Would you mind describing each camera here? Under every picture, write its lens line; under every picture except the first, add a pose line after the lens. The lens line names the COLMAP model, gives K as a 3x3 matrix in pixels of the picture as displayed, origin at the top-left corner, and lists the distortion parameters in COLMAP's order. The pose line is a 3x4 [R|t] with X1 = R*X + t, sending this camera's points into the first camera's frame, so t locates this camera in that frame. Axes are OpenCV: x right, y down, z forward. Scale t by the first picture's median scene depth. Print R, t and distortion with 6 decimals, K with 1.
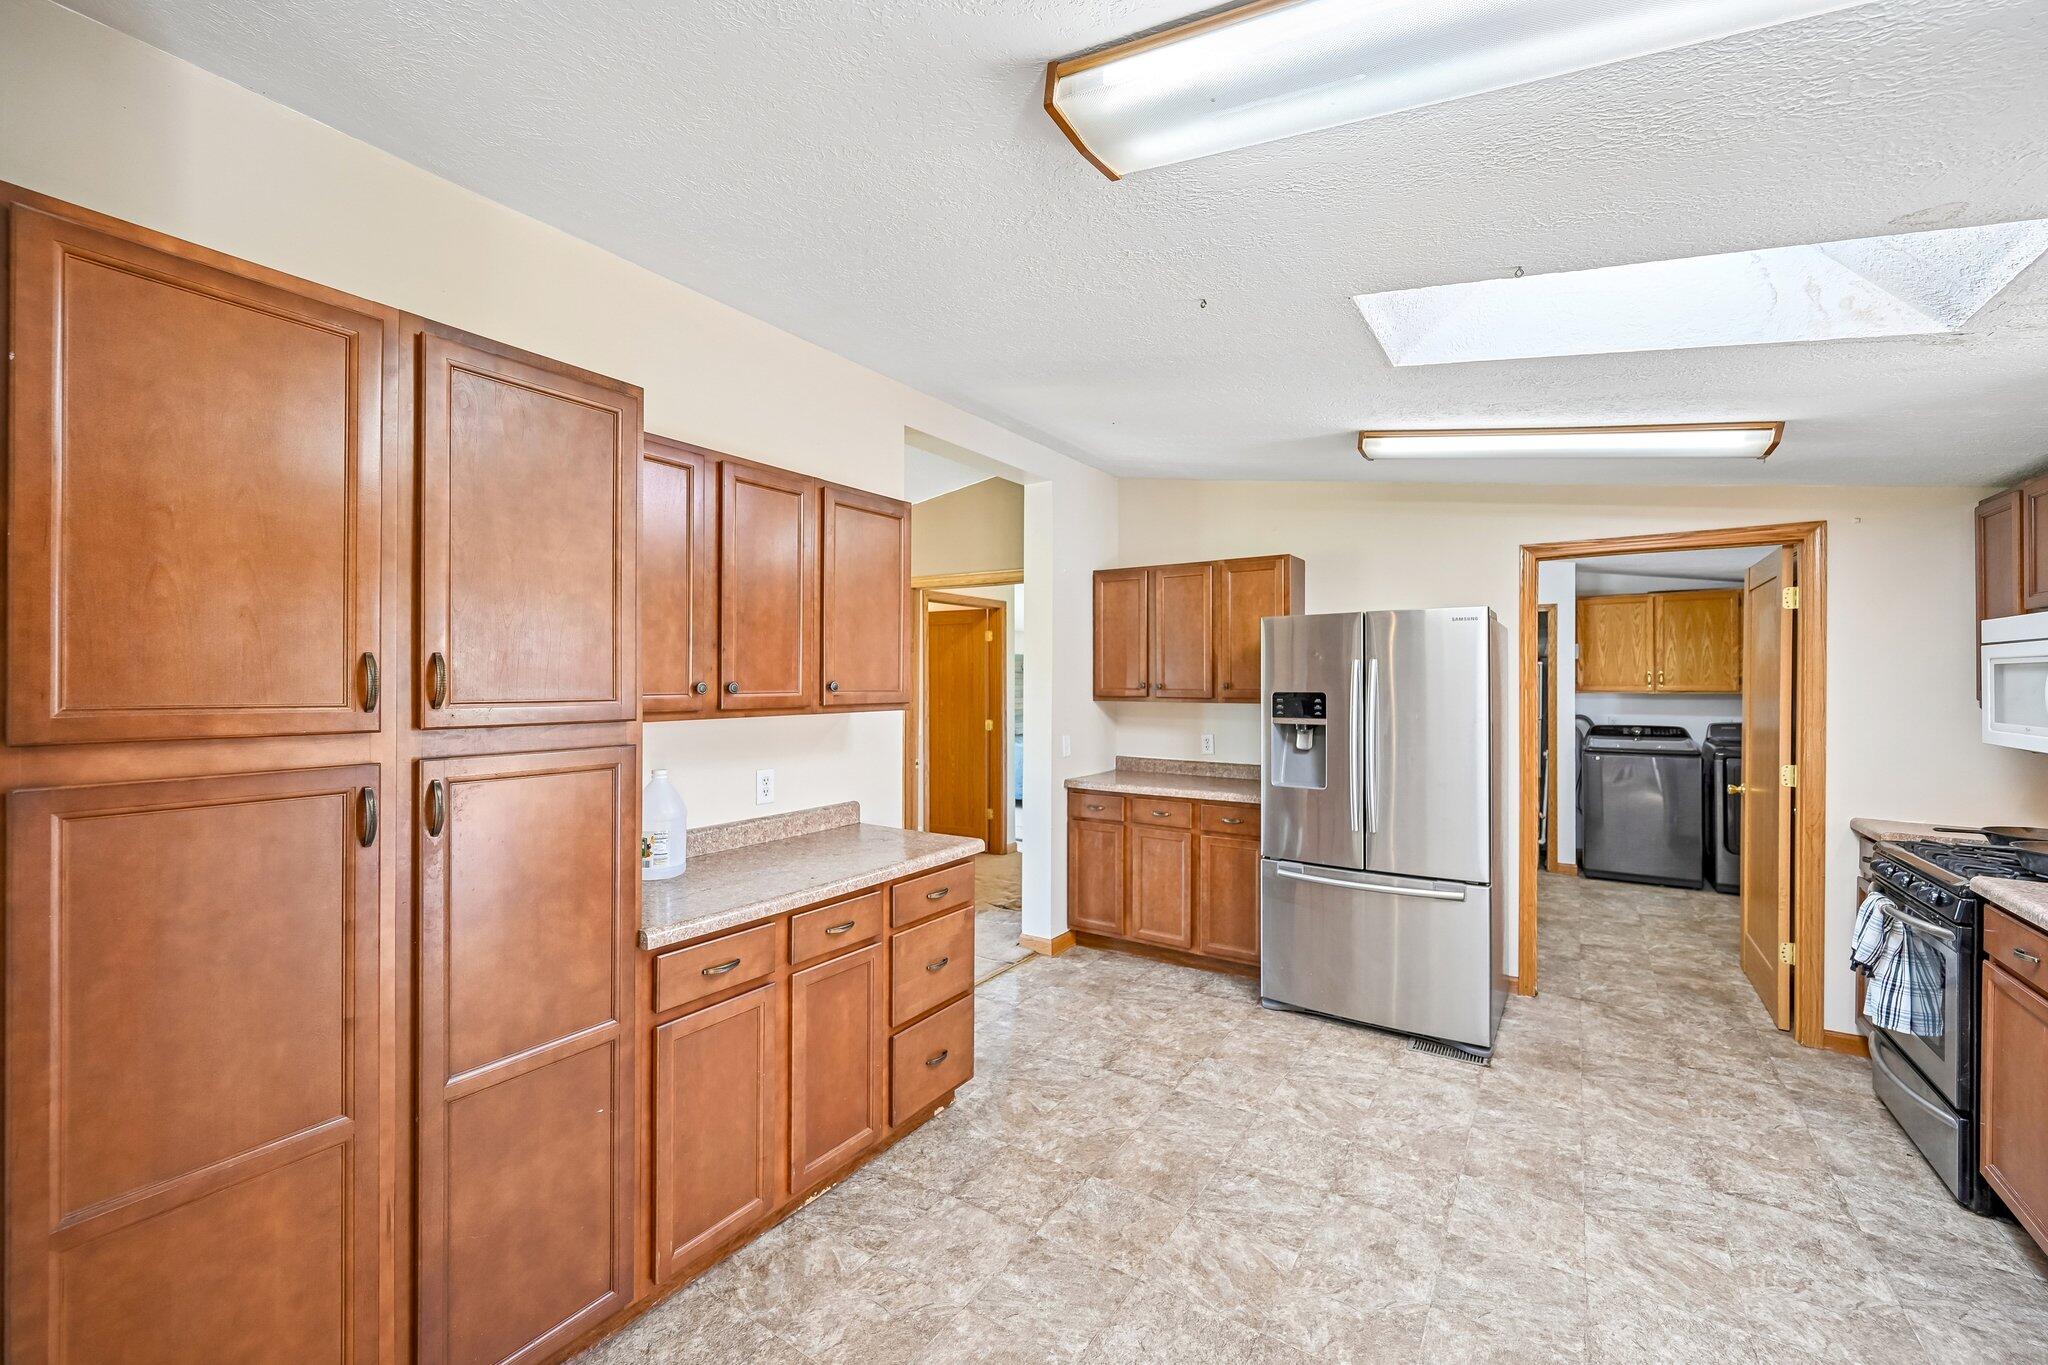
lens RADIAL K [[811.8, 0, 1027.0], [0, 811.8, 679.4], [0, 0, 1]] dist [0.005589, 0.000320]
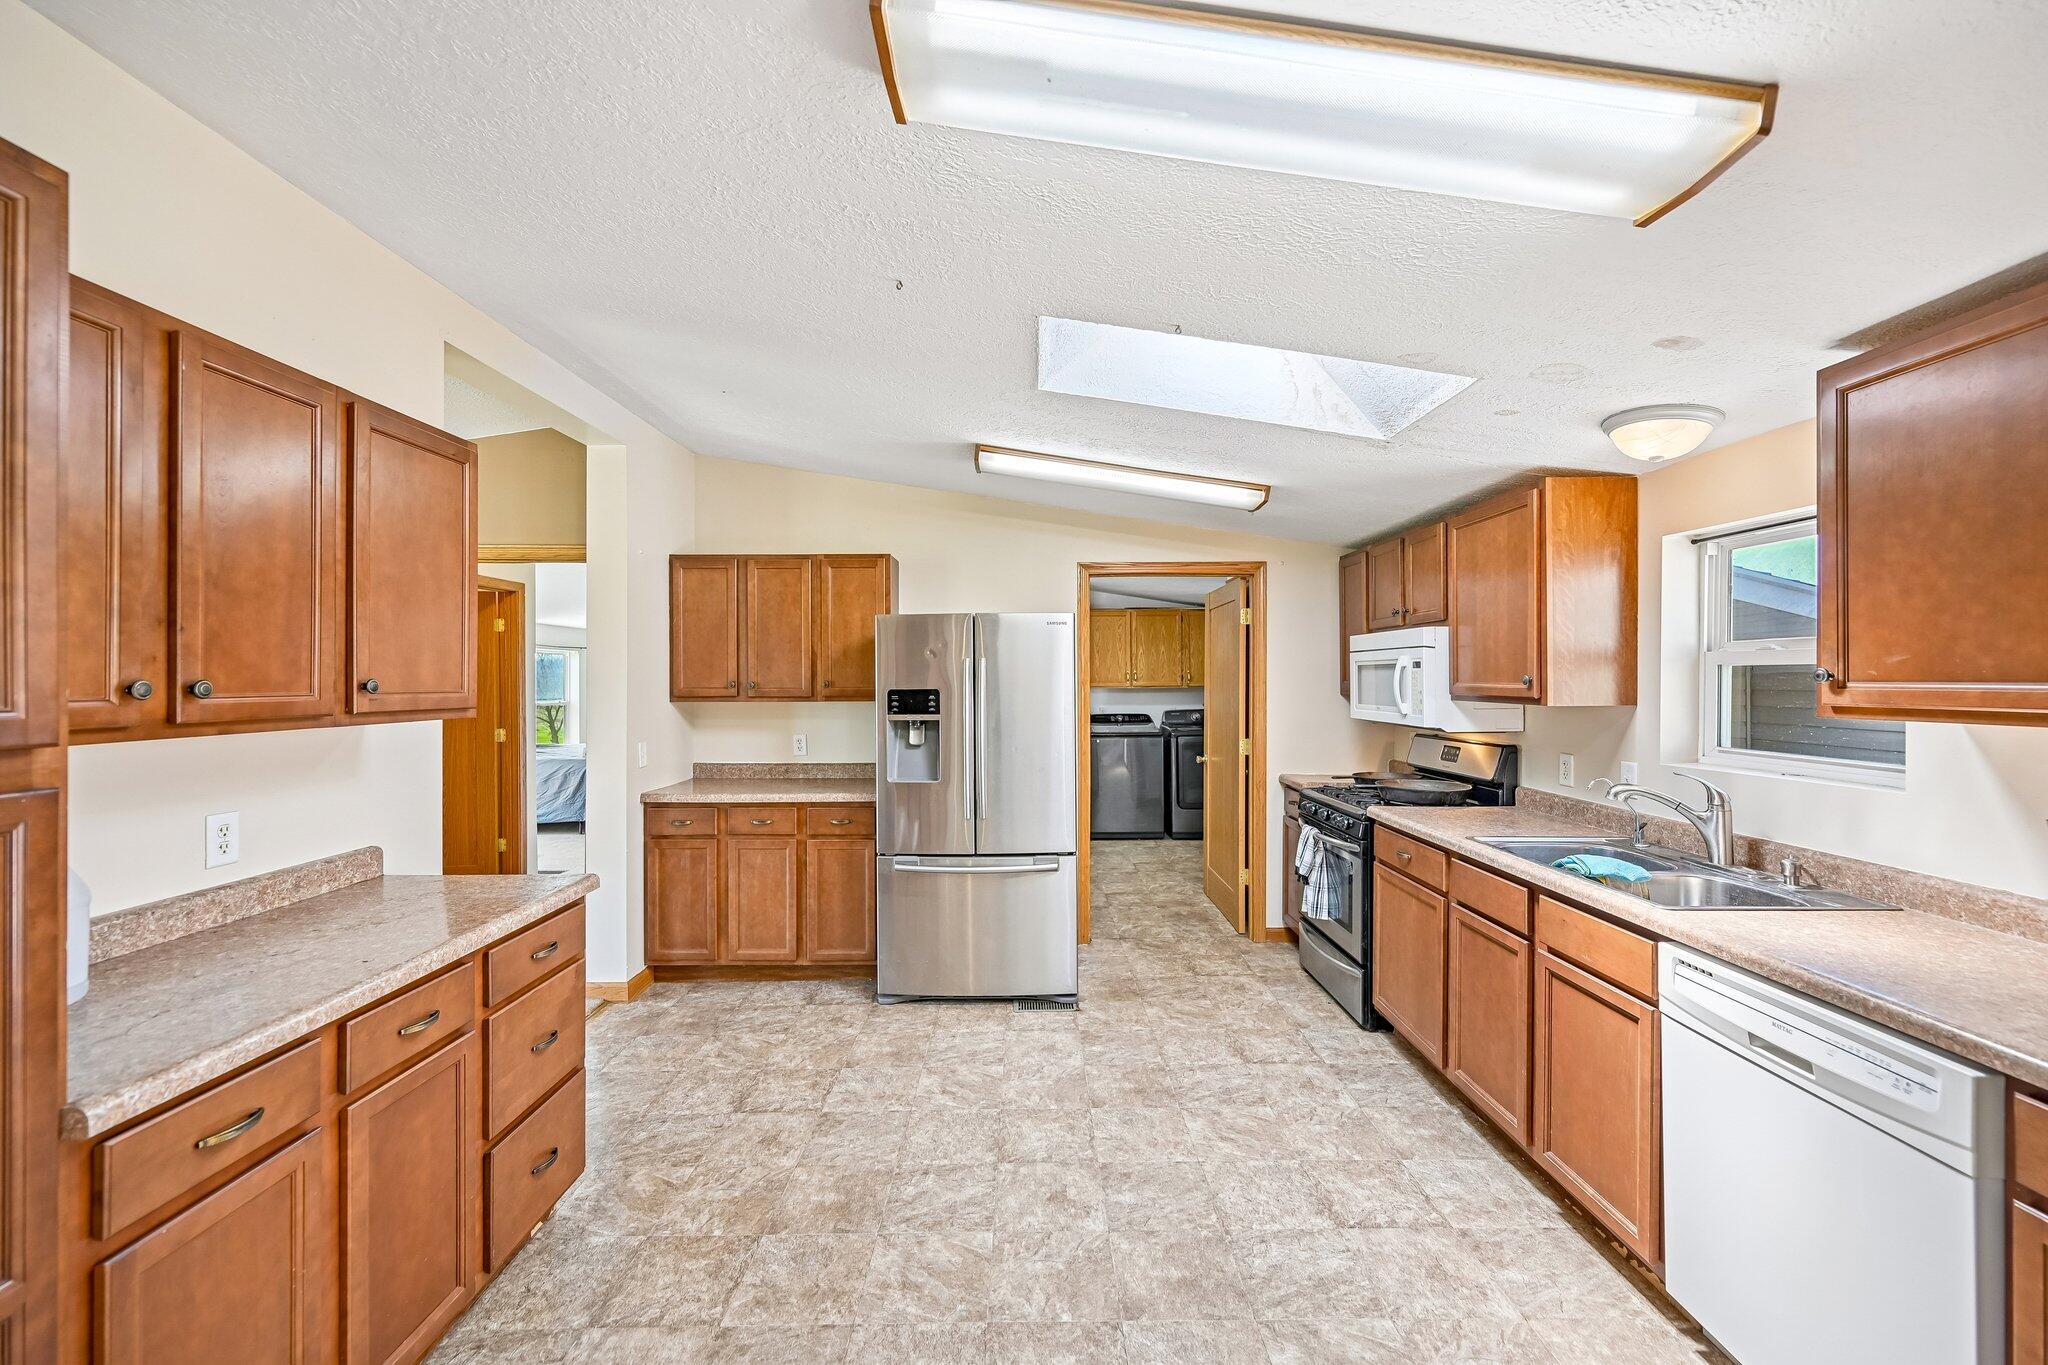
lens RADIAL K [[811.8, 0, 1024.5], [0, 811.8, 680.8], [0, 0, 1]] dist [0.005589, 0.000320]
pose [[0.832915, -0.004361, 0.553384, -0.152206], [0.003224, 0.999990, 0.003030, 0.003157], [-0.553392, -0.000739, 0.832921, 0.089951]]
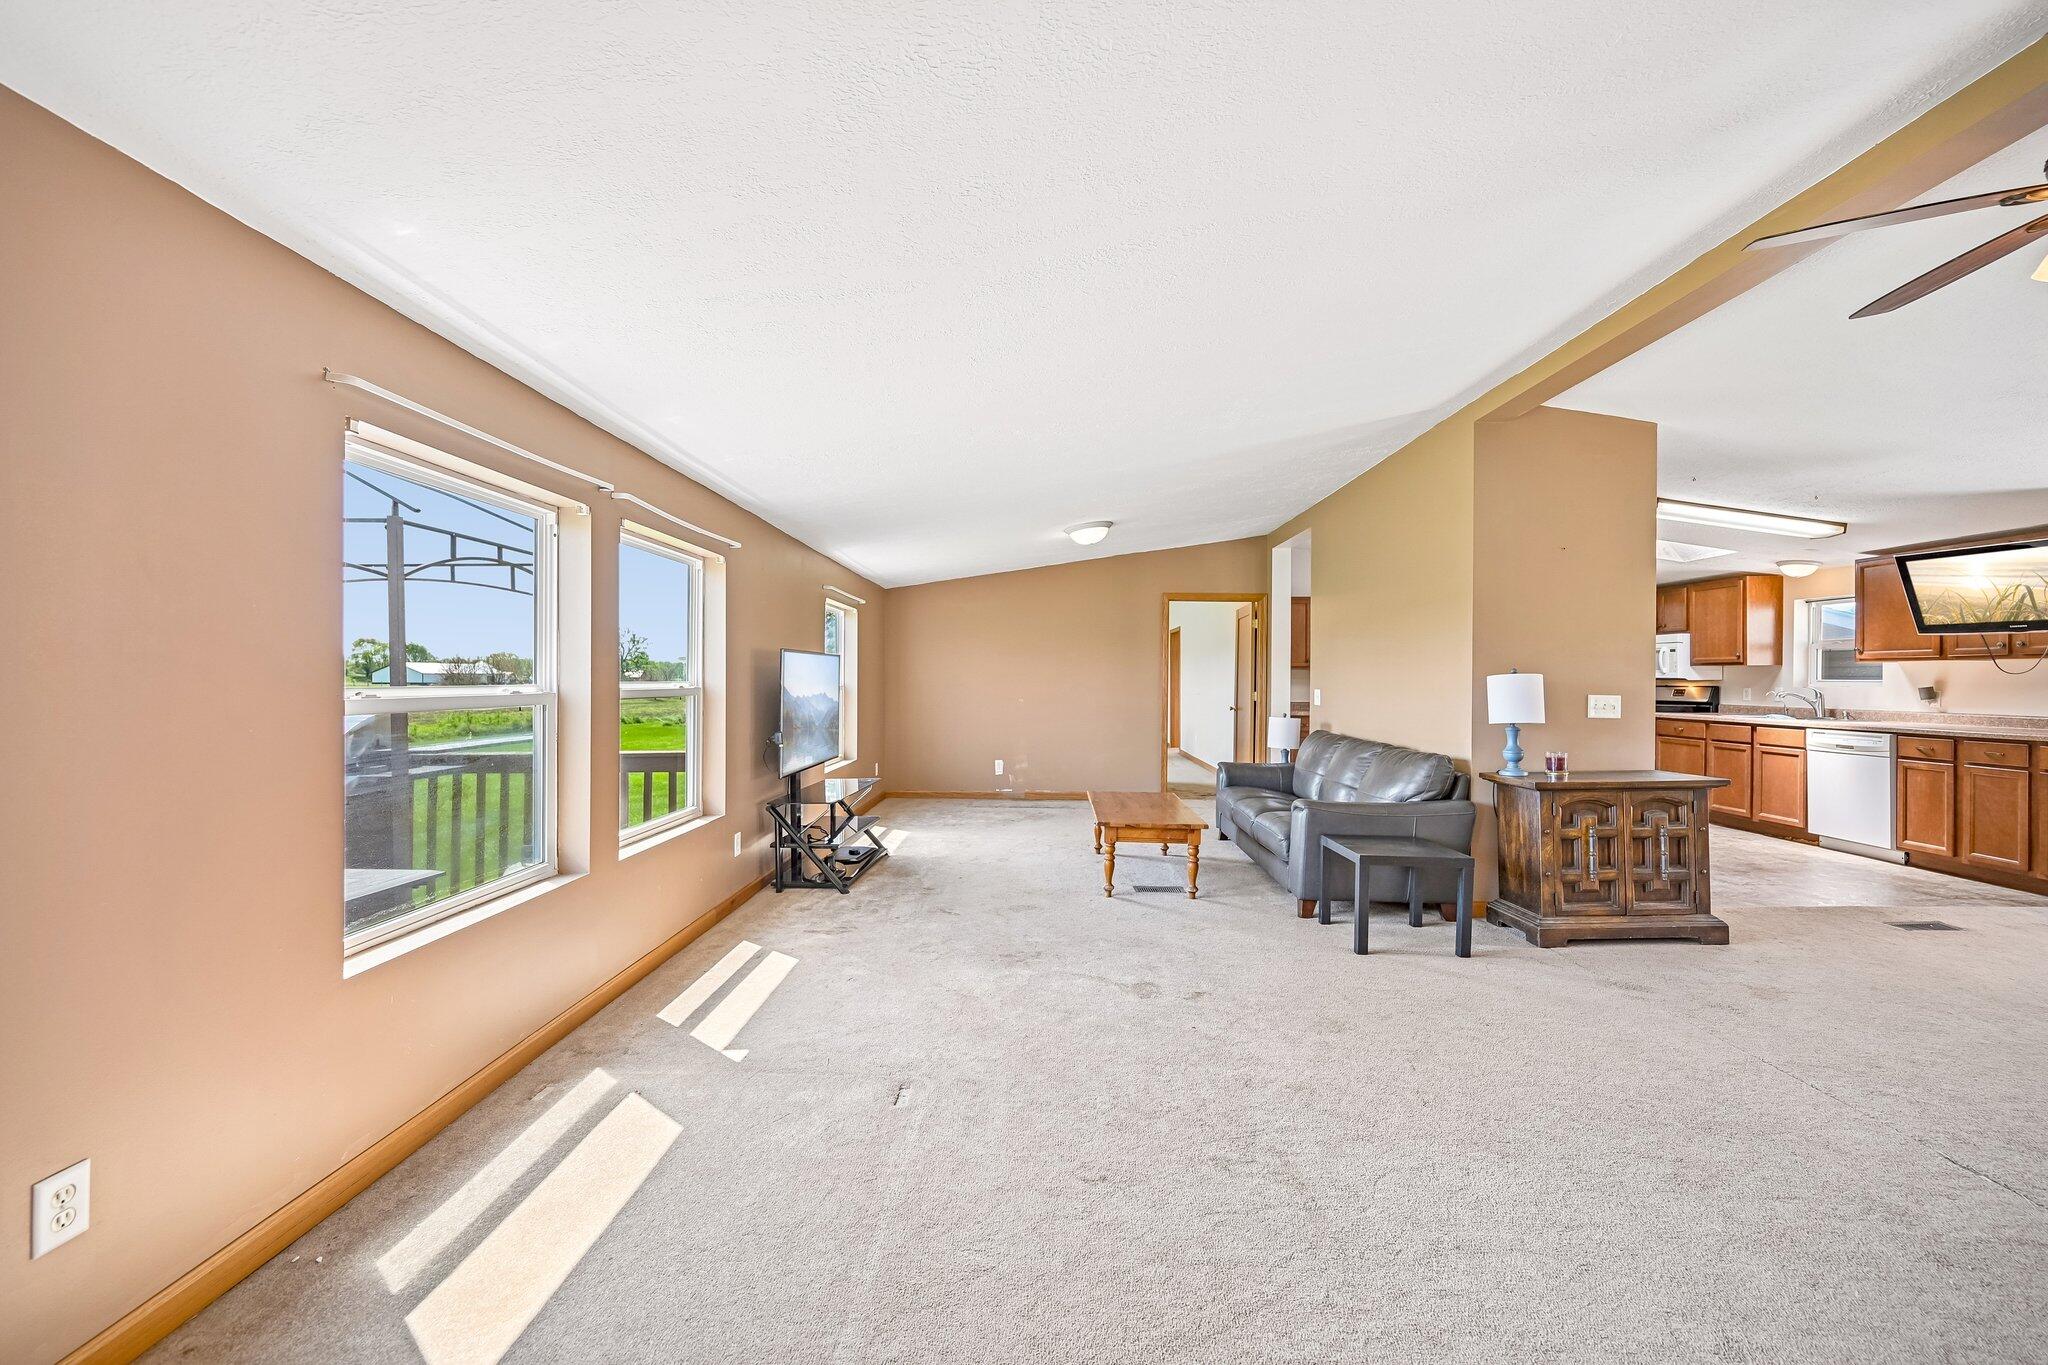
lens RADIAL K [[811.8, 0, 1031.4], [0, 811.8, 681.0], [0, 0, 1]] dist [0.005589, 0.000320]
pose [[0.841594, -0.003651, 0.540099, -2.551748], [0.001944, 0.999991, 0.003731, 0.082215], [-0.540108, -0.002090, 0.841593, -0.419949]]
